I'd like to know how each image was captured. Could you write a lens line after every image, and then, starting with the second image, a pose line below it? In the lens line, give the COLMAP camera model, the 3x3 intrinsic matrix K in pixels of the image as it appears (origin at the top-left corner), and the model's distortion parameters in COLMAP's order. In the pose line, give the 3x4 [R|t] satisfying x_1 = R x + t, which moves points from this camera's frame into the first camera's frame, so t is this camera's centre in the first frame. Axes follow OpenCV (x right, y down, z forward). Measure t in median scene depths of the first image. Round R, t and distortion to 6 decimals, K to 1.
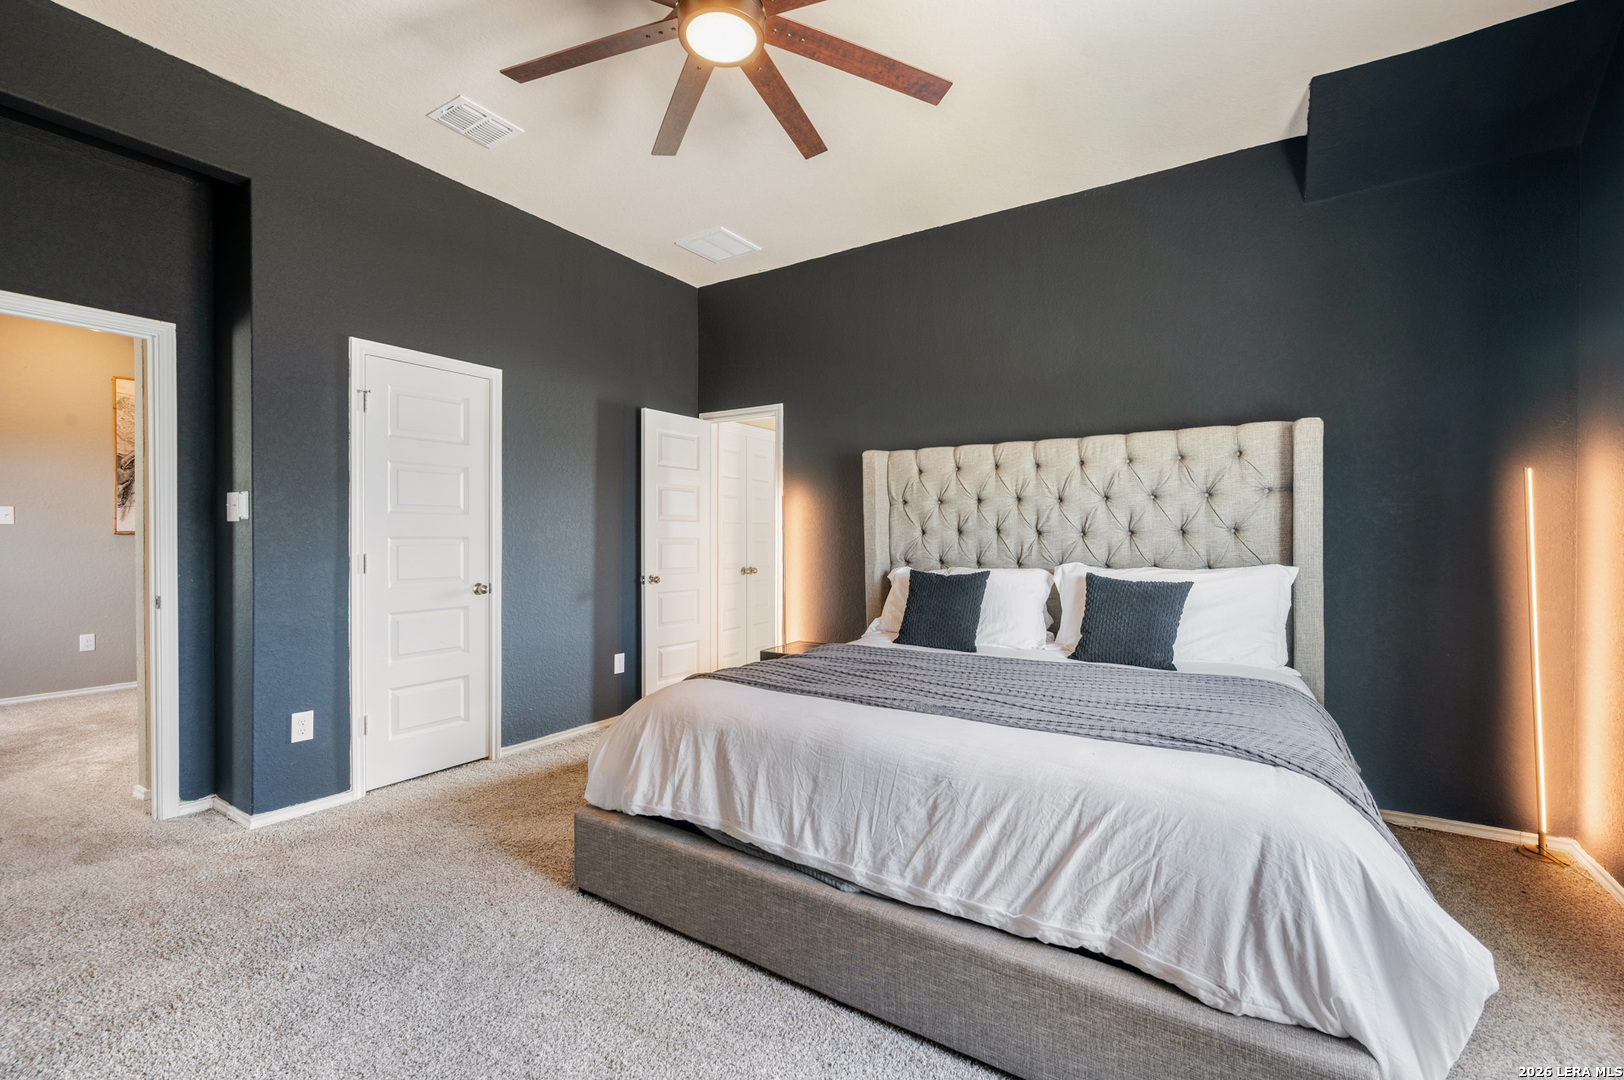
lens RADIAL K [[703.5, 0, 812.0], [0, 703.5, 540.0], [0, 0, 1]] dist [0.000826, 0.000543]
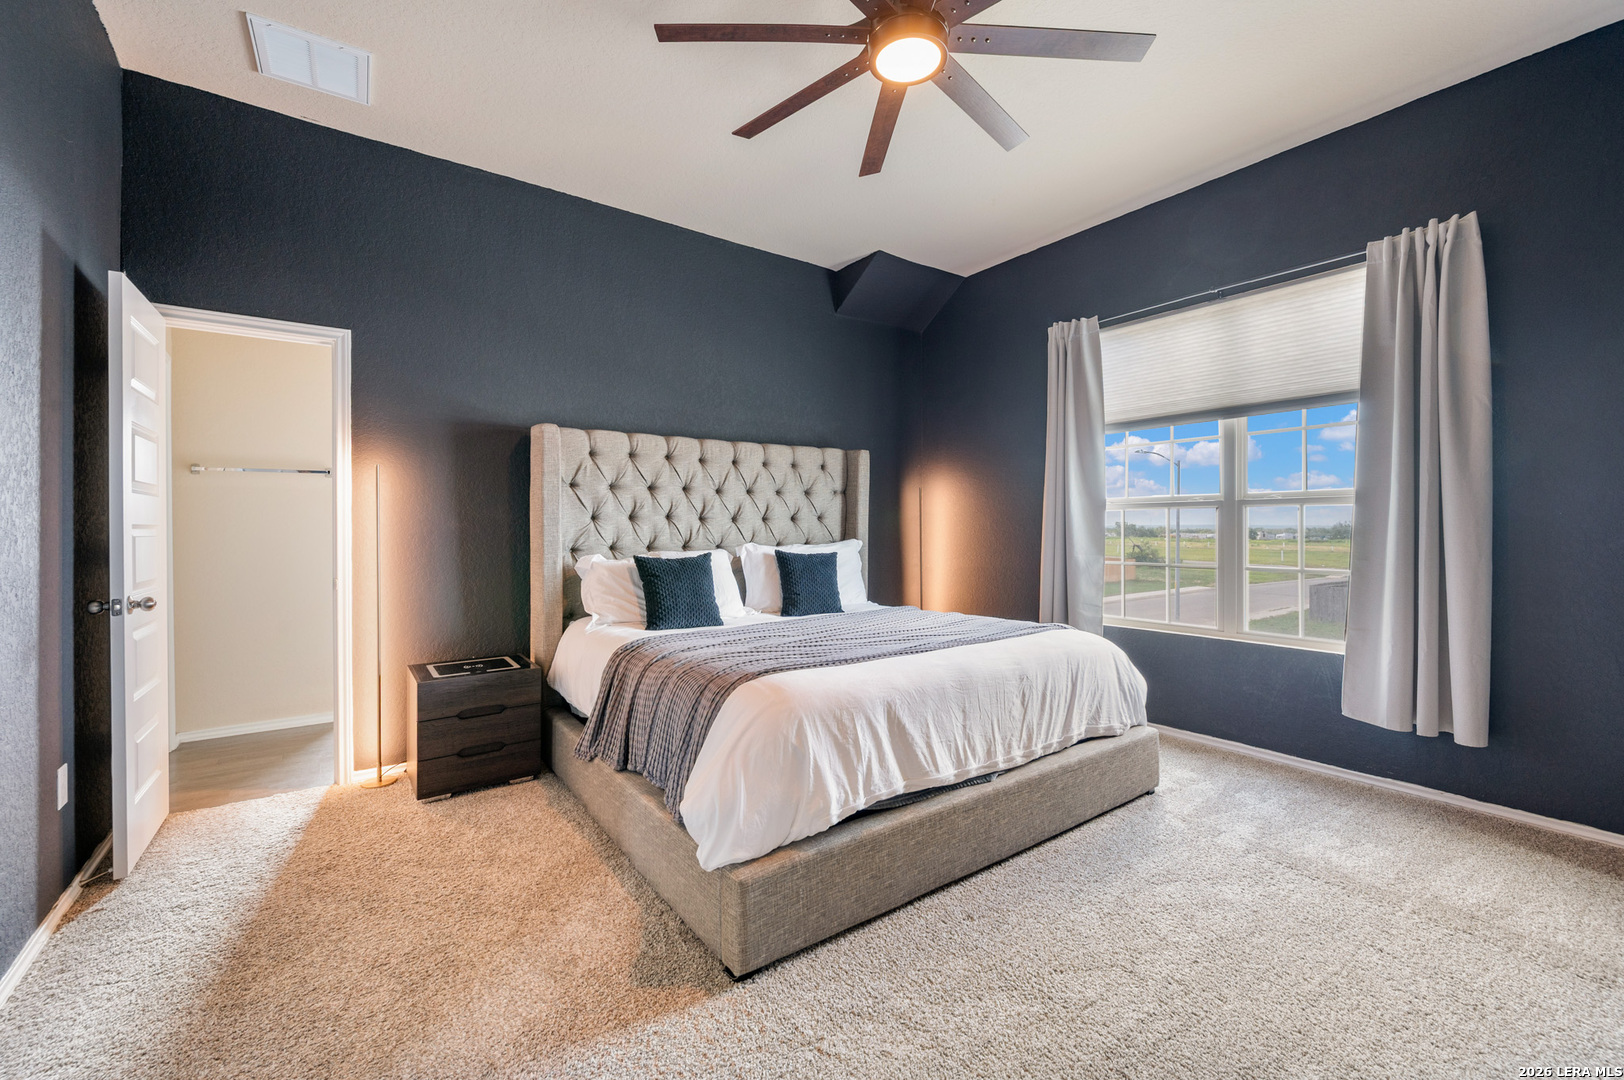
lens RADIAL K [[680.9, 0, 814.7], [0, 680.9, 529.0], [0, 0, 1]] dist [-0.000952, -0.000339]
pose [[0.345626, -0.006662, 0.938349, -1.048997], [0.009776, 0.999946, 0.003498, 0.006602], [-0.938321, 0.007964, 0.345673, 0.701744]]
